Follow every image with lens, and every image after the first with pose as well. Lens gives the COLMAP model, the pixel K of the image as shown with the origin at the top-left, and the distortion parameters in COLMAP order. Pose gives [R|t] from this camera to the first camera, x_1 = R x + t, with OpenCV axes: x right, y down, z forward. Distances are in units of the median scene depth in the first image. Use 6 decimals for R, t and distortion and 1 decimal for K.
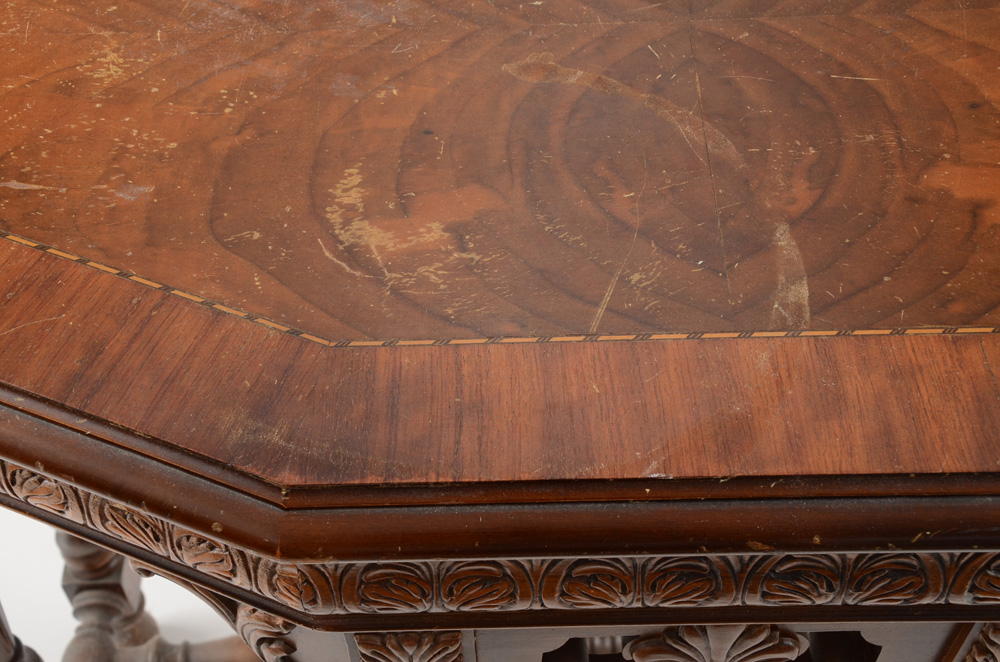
lens RADIAL K [[1454.7, 0, 500.0], [0, 1454.7, 331.0], [0, 0, 1]] dist [0.006008, 0.013346]
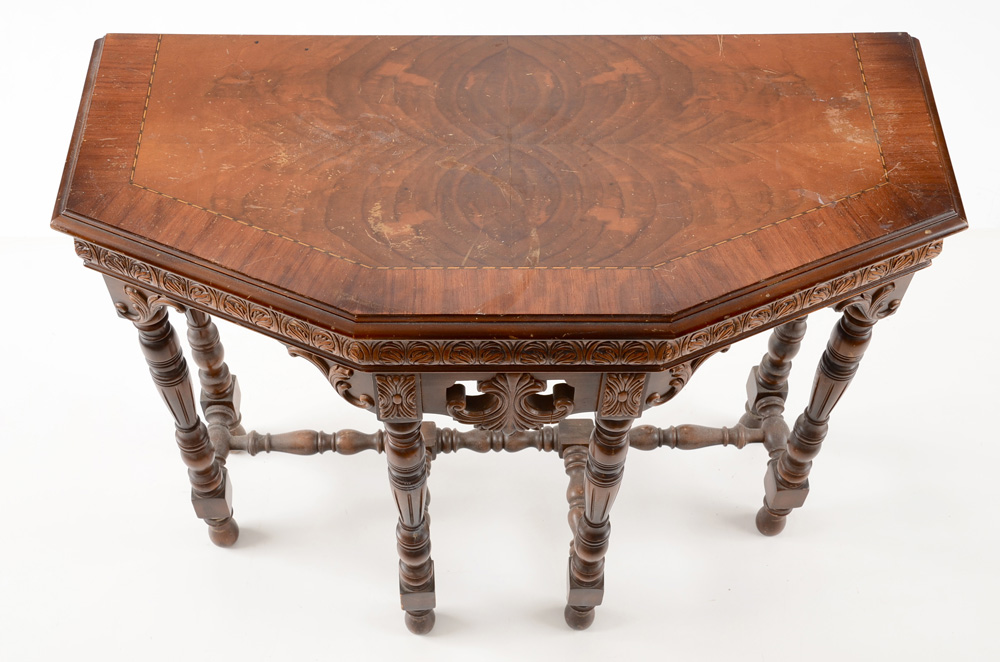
lens RADIAL K [[1371.9, 0, 500.0], [0, 1371.9, 331.0], [0, 0, 1]] dist [0.015313, 0.004007]
pose [[0.999572, 0.020768, 0.020622, 0.079567], [-0.021659, 0.998799, 0.043939, 0.008402], [-0.019685, -0.044367, 0.998821, -1.598357]]
